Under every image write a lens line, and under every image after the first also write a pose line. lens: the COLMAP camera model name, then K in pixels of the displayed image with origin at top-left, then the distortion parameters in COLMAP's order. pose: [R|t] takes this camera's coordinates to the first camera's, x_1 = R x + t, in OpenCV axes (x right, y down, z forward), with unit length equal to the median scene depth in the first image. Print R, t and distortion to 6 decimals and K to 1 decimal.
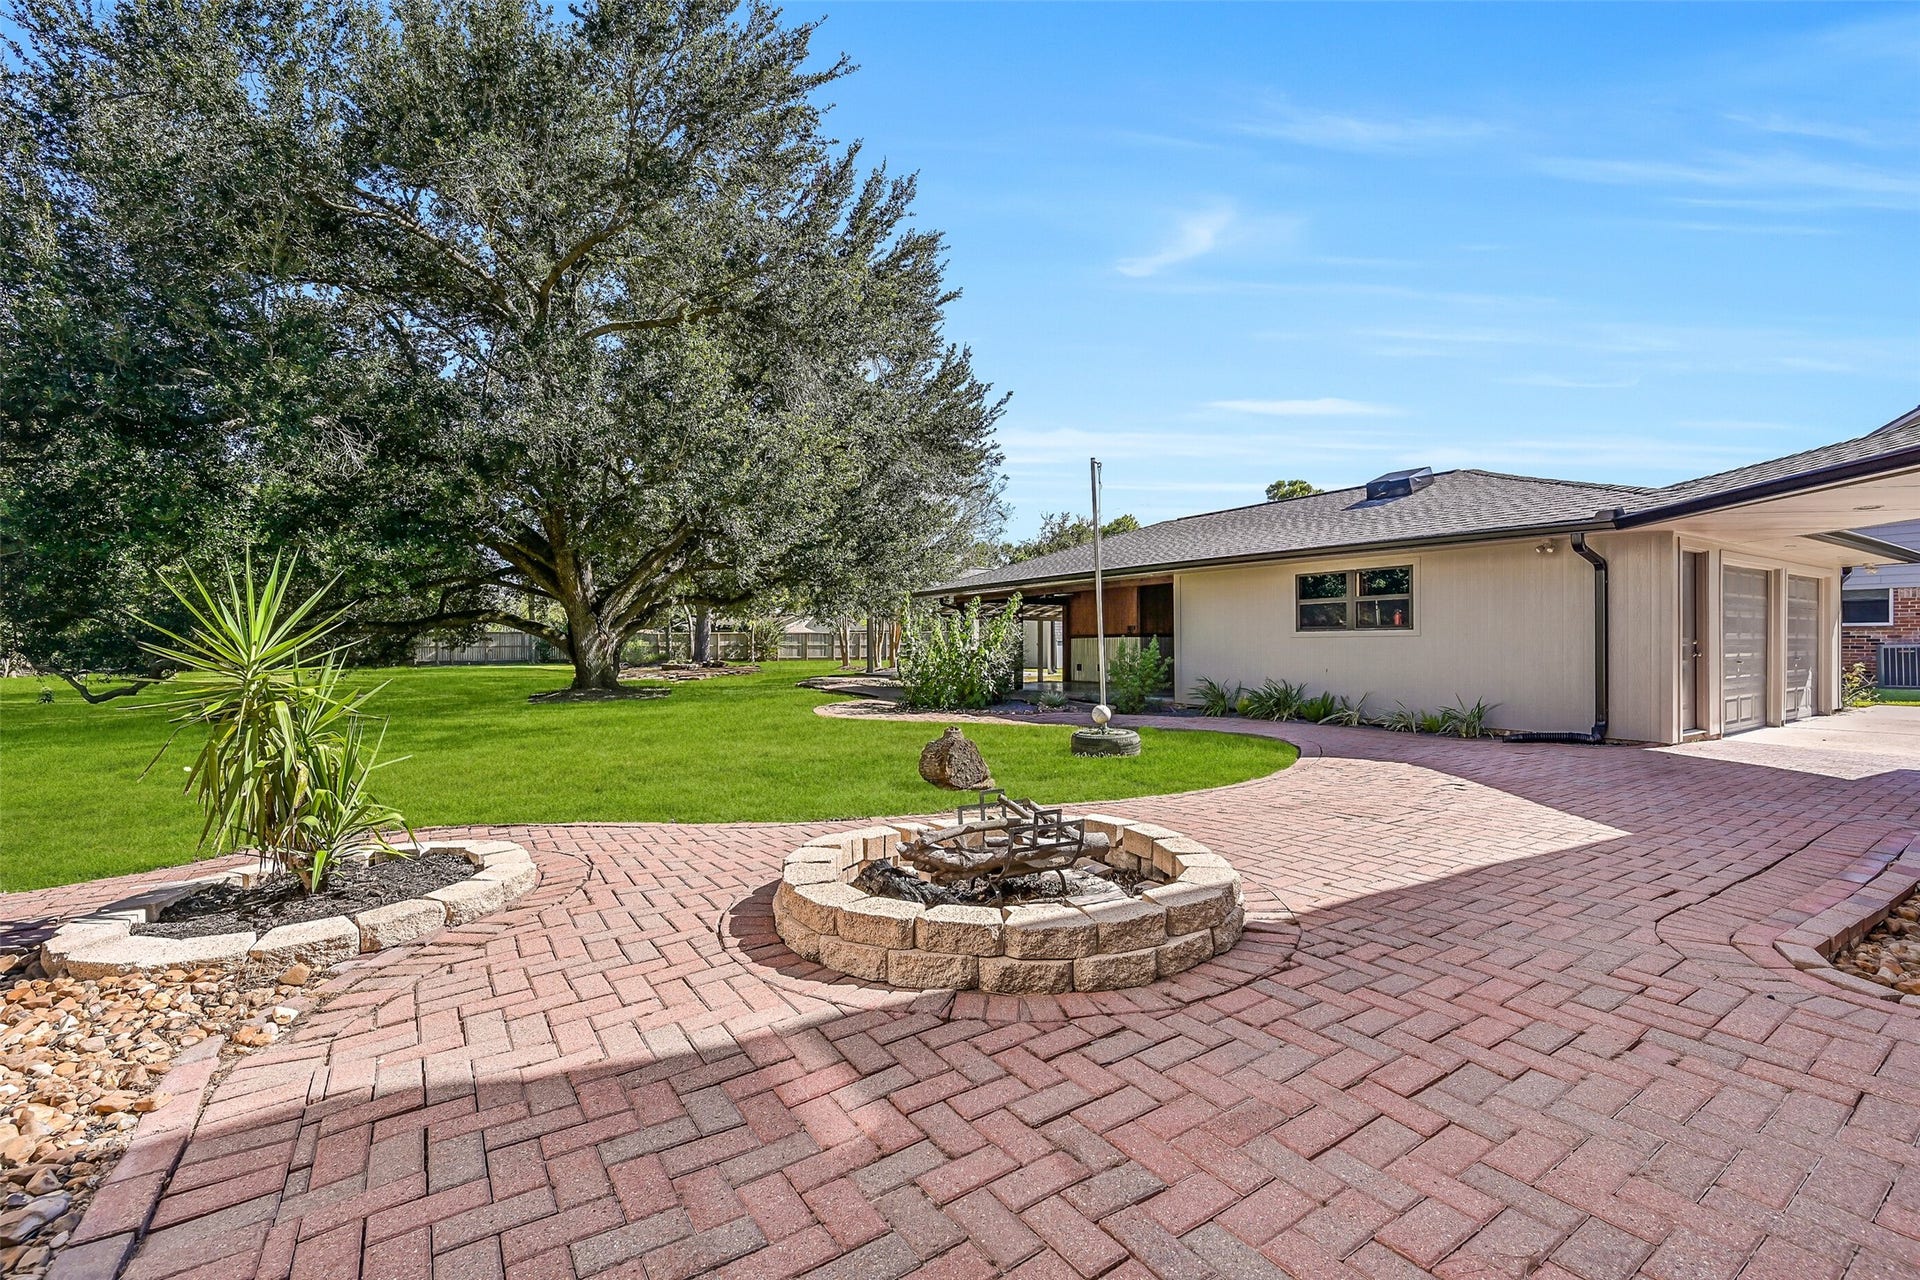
lens RADIAL K [[833.0, 0, 967.3], [0, 833.0, 641.0], [0, 0, 1]] dist [0.003761, 0.000352]
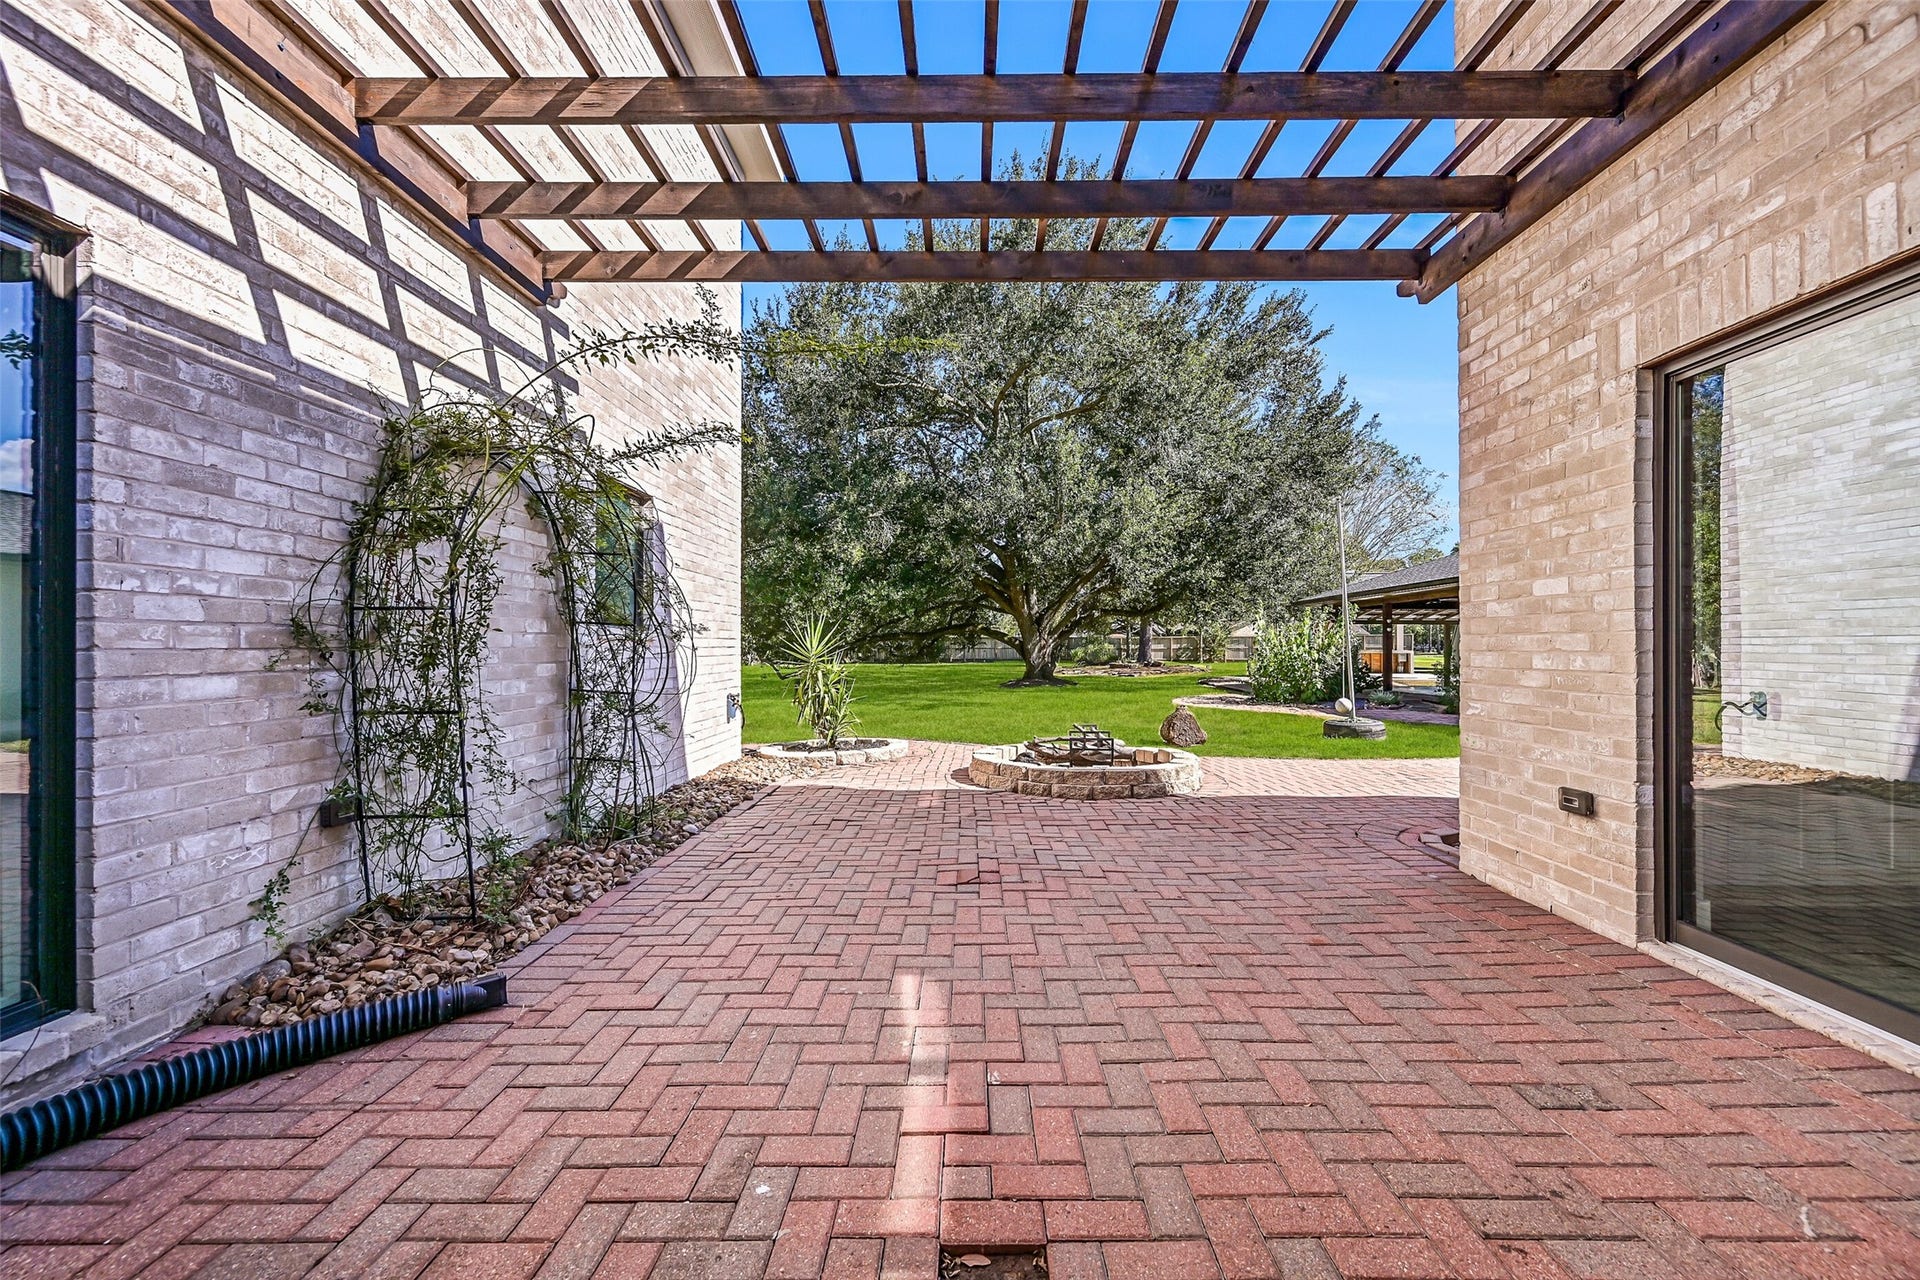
lens RADIAL K [[833.0, 0, 961.0], [0, 833.0, 641.0], [0, 0, 1]] dist [0.003761, 0.000352]
pose [[0.821018, -0.002261, -0.570898, 0.268009], [0.000858, 0.999996, -0.002727, -0.003377], [0.570902, 0.001749, 0.821017, -0.229711]]
